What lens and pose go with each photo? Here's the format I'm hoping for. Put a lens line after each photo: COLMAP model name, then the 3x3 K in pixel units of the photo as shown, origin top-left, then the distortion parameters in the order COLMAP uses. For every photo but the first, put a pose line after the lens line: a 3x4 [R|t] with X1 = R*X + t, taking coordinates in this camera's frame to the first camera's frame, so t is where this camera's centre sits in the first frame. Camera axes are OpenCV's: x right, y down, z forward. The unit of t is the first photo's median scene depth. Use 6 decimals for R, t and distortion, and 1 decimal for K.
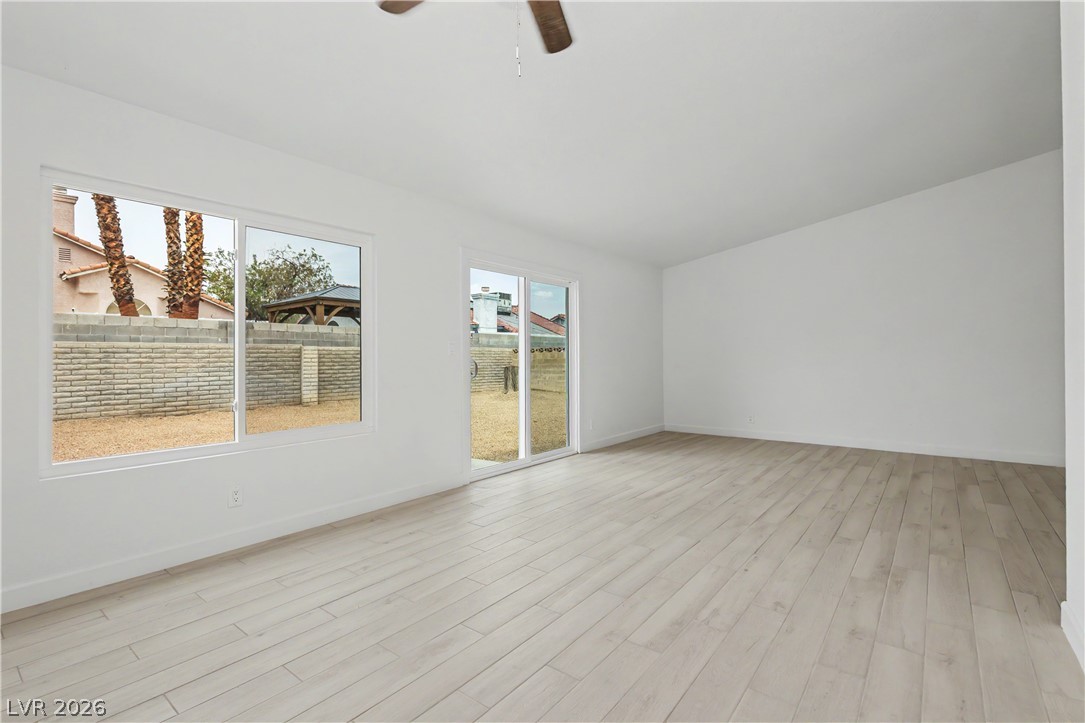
lens RADIAL K [[510.0, 0, 549.2], [0, 510.0, 346.0], [0, 0, 1]] dist [0.008149, 0.000119]
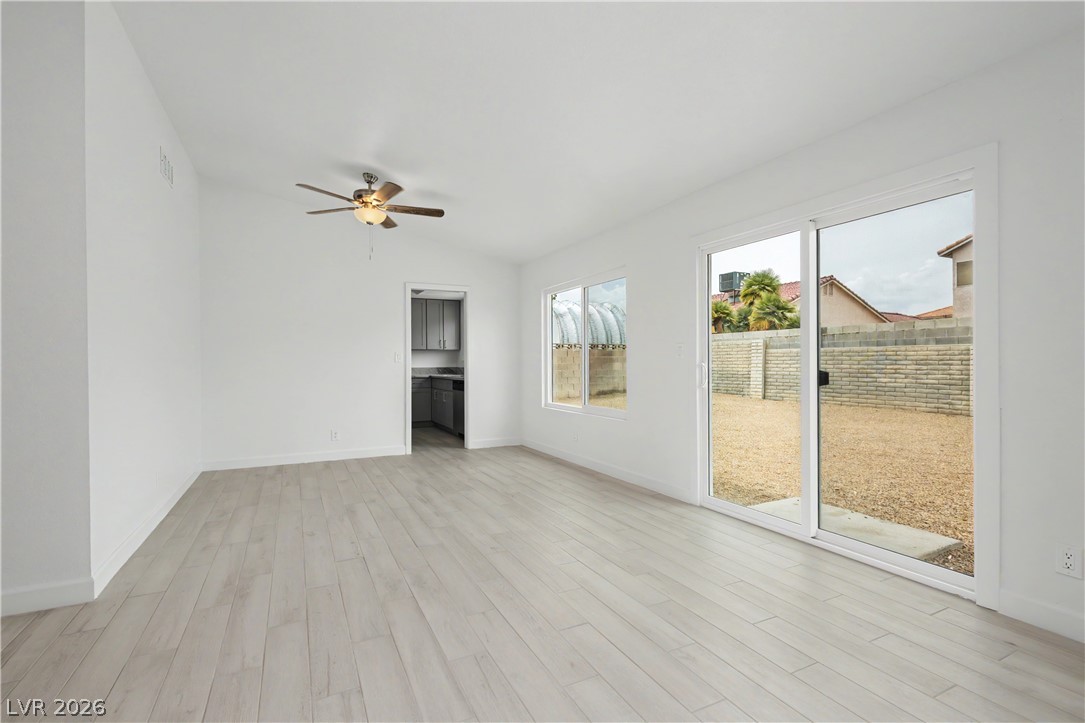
lens RADIAL K [[510.0, 0, 549.2], [0, 510.0, 346.0], [0, 0, 1]] dist [0.008149, 0.000119]
pose [[-0.441324, -0.017909, -0.897169, 1.187168], [0.027659, 0.999054, -0.033549, 0.022654], [0.896922, -0.039621, -0.440411, 1.833417]]
